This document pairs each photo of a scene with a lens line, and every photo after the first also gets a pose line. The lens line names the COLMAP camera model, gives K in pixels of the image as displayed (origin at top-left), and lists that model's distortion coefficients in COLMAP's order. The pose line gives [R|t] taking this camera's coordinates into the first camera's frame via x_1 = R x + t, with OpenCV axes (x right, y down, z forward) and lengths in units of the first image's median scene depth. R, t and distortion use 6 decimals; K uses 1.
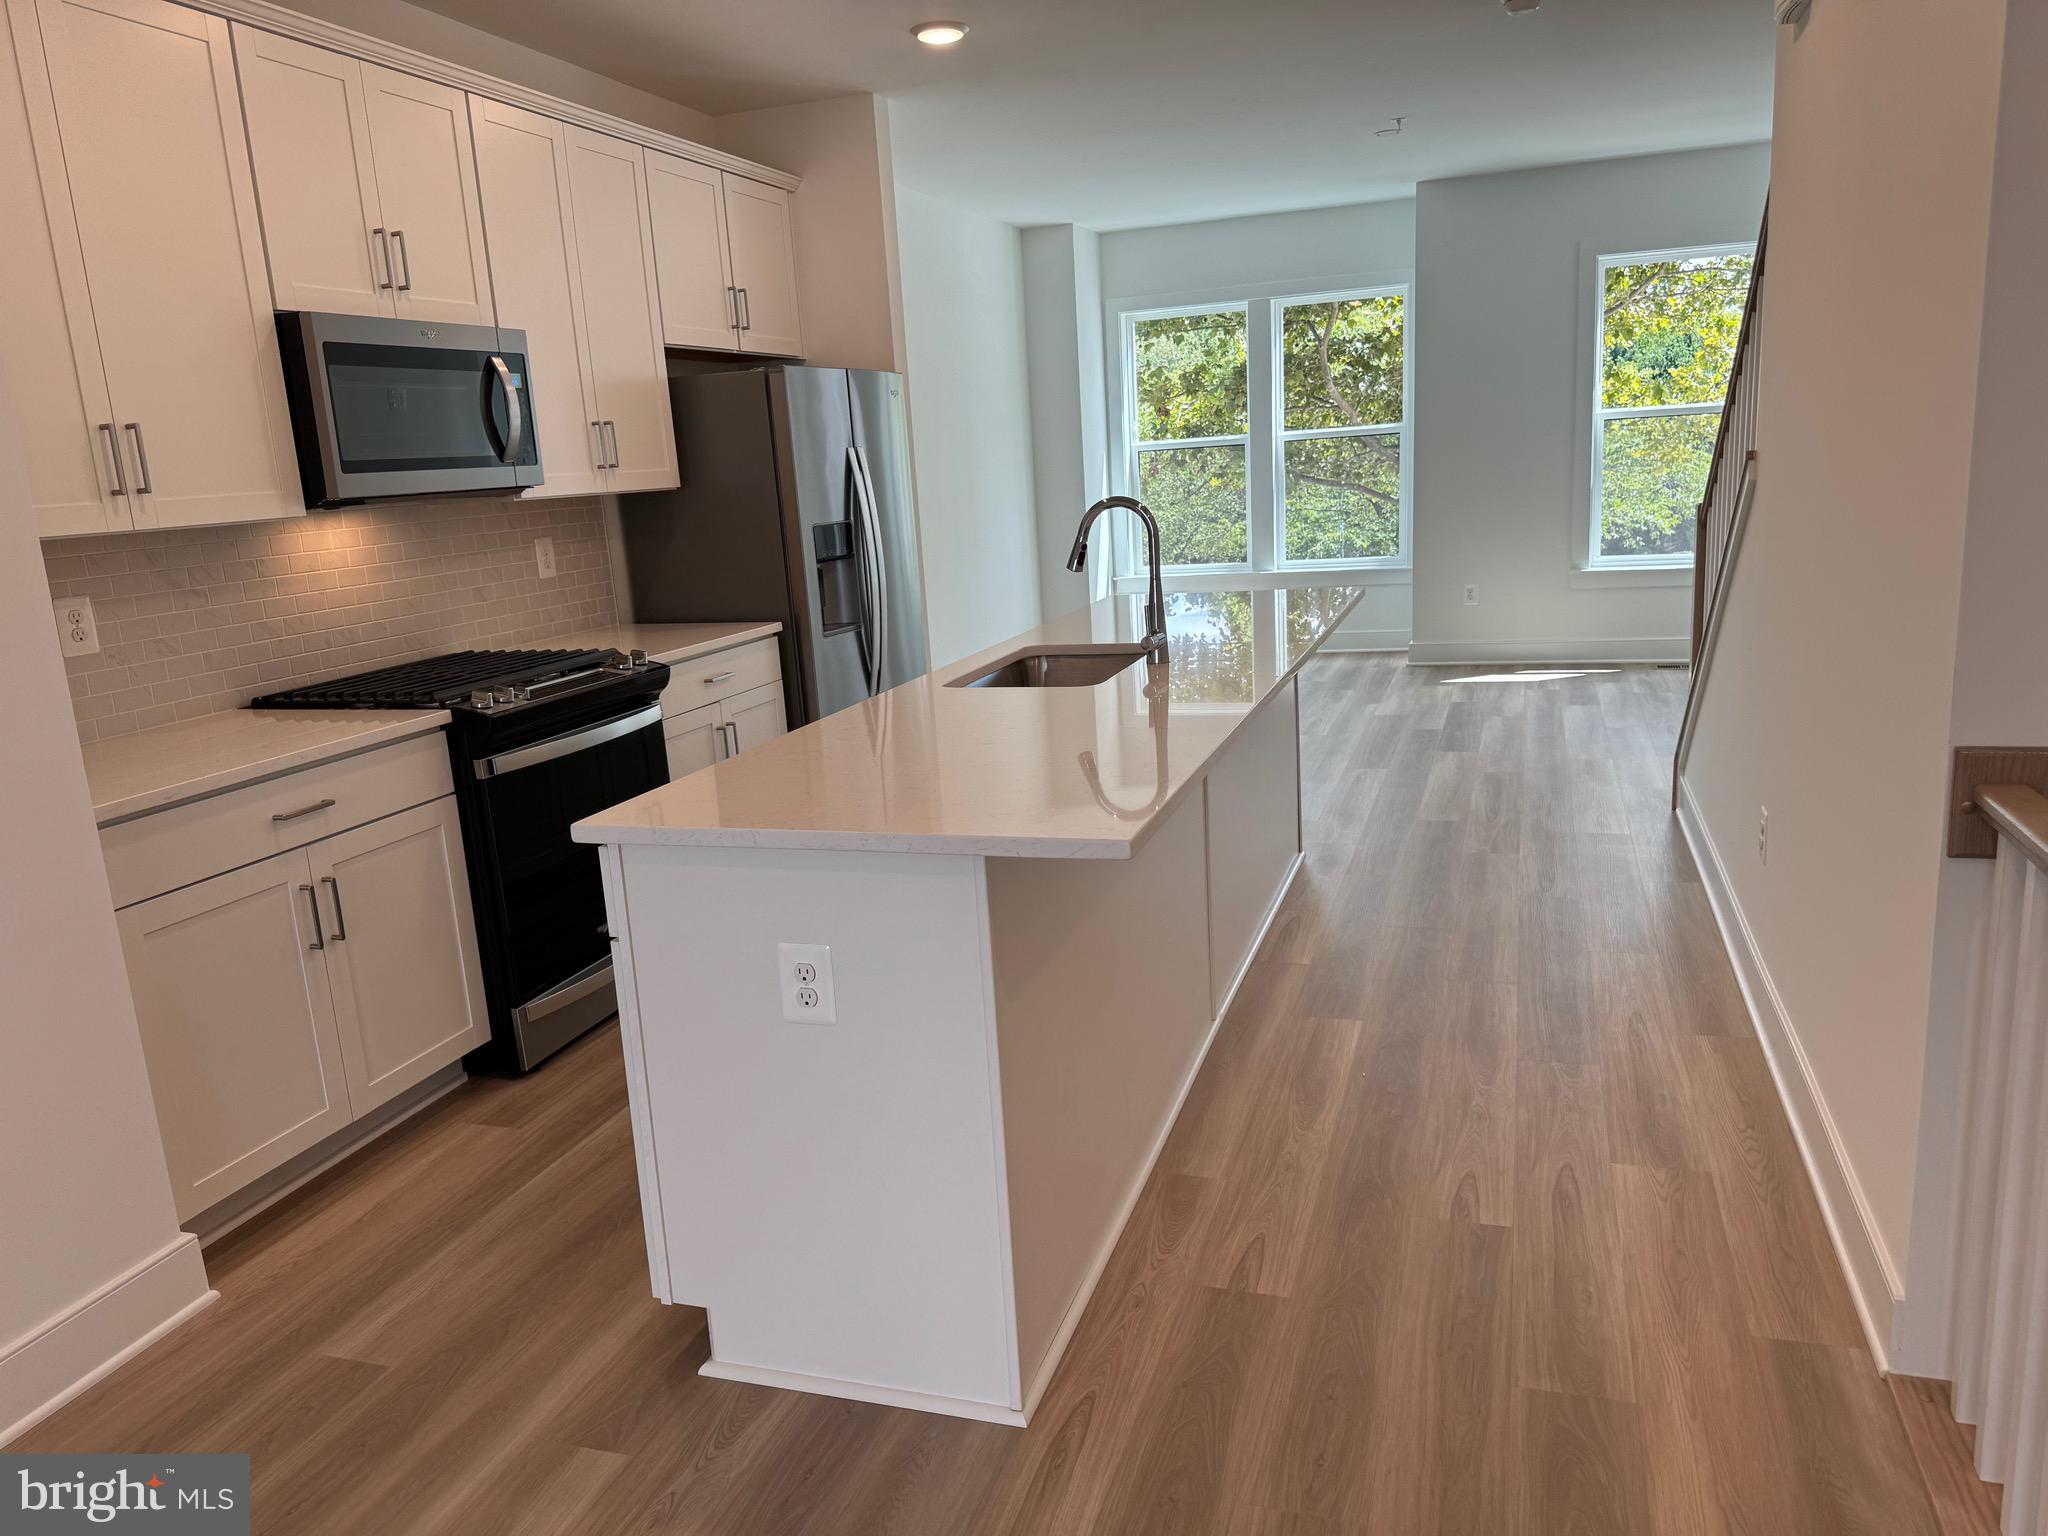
lens RADIAL K [[1459.7, 0, 1007.3], [0, 1459.7, 767.0], [0, 0, 1]] dist [0.050380, -0.049738]
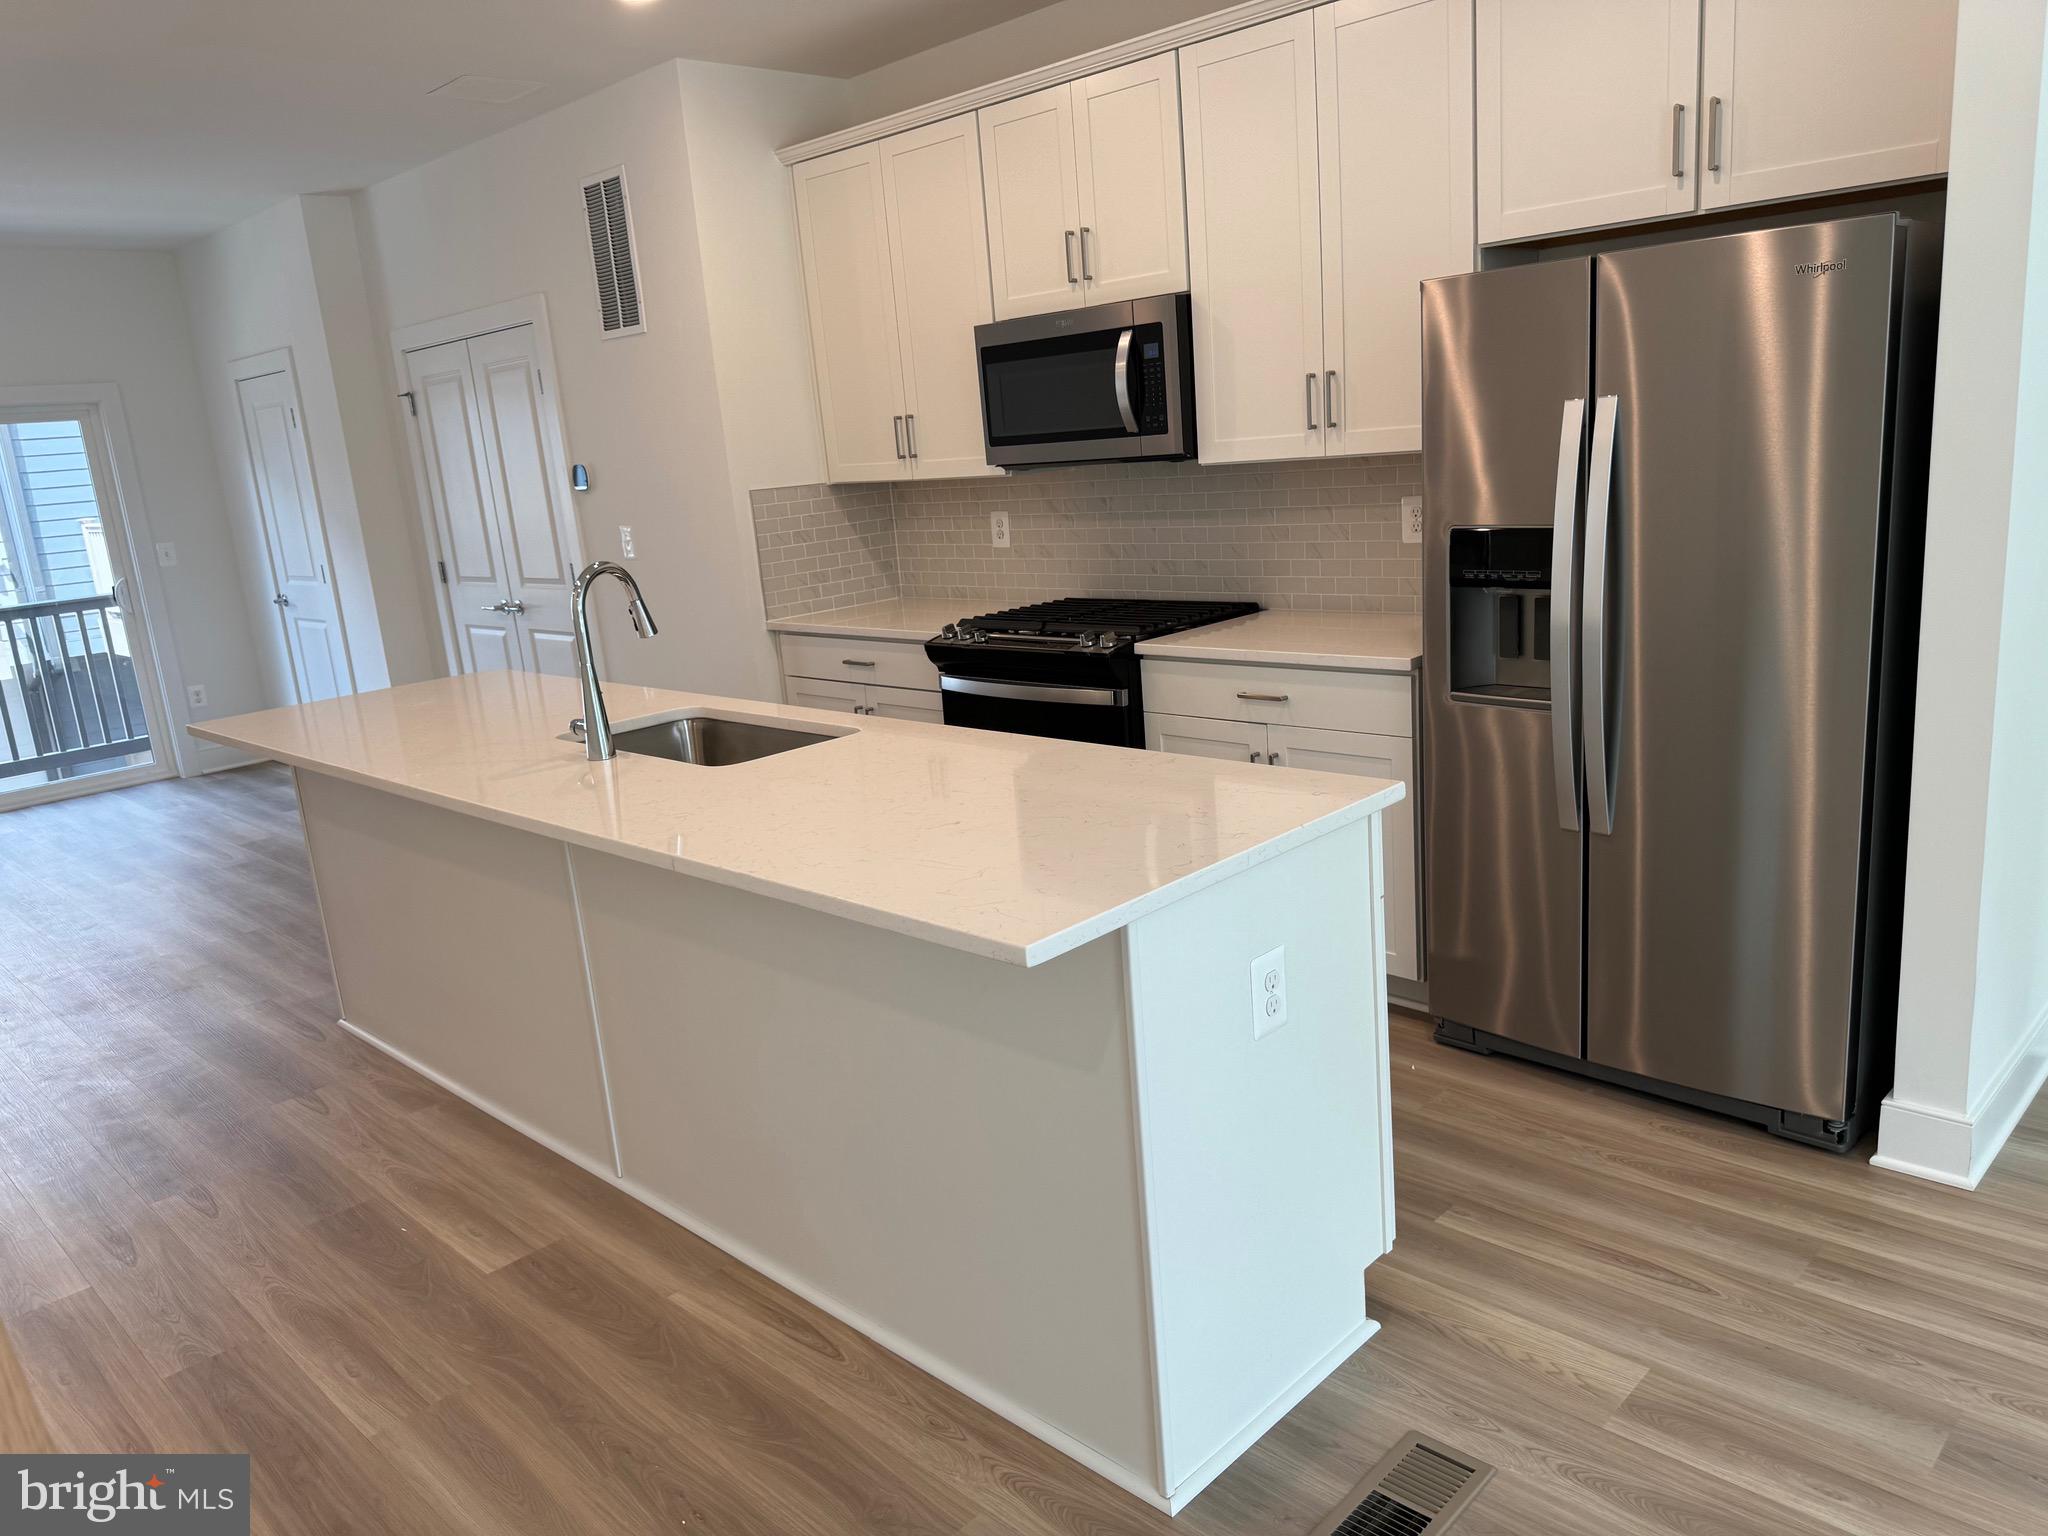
lens RADIAL K [[1459.7, 0, 1014.9], [0, 1459.7, 777.7], [0, 0, 1]] dist [0.050380, -0.049738]
pose [[-0.431687, 0.301968, -0.849977, 0.706216], [-0.086130, 0.924196, 0.372079, -0.387400], [0.897902, 0.233830, -0.372956, 1.474434]]
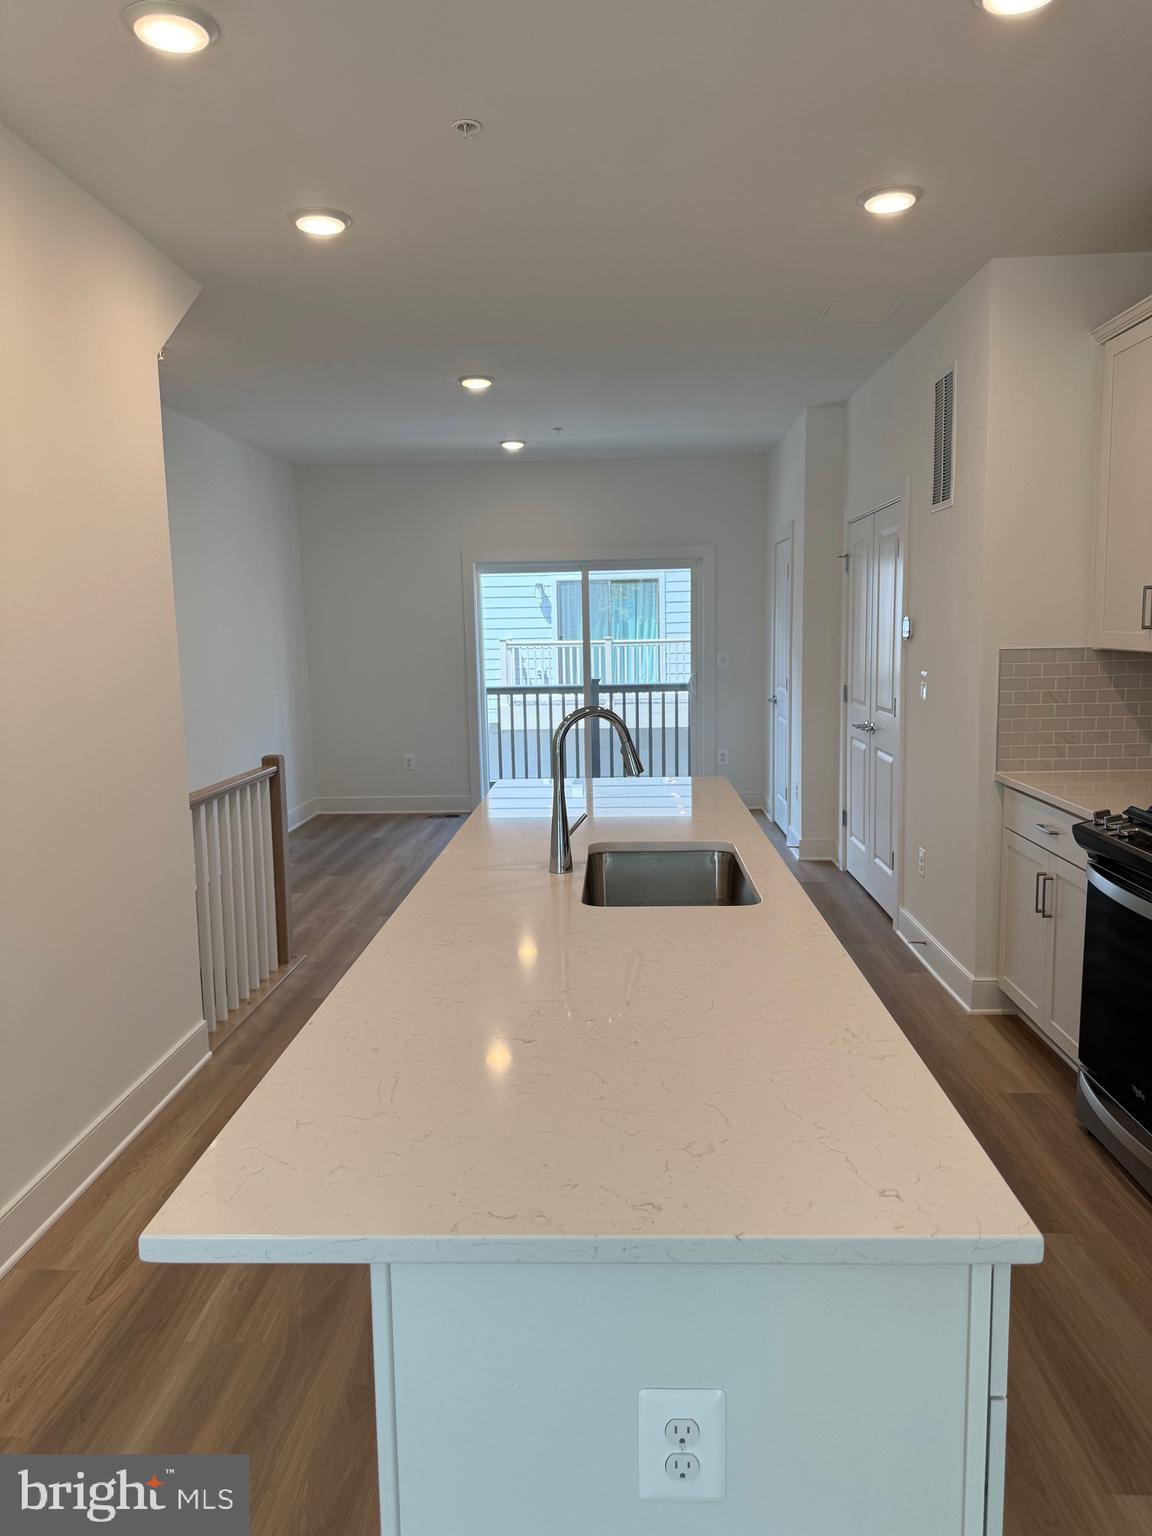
lens RADIAL K [[1094.8, 0, 574.8], [0, 1094.8, 775.4], [0, 0, 1]] dist [0.050380, -0.049738]
pose [[-0.950830, 0.121489, -0.284891, 0.295553], [0.014253, 0.936043, 0.351597, -0.379110], [0.309385, 0.330249, -0.891749, 1.566612]]
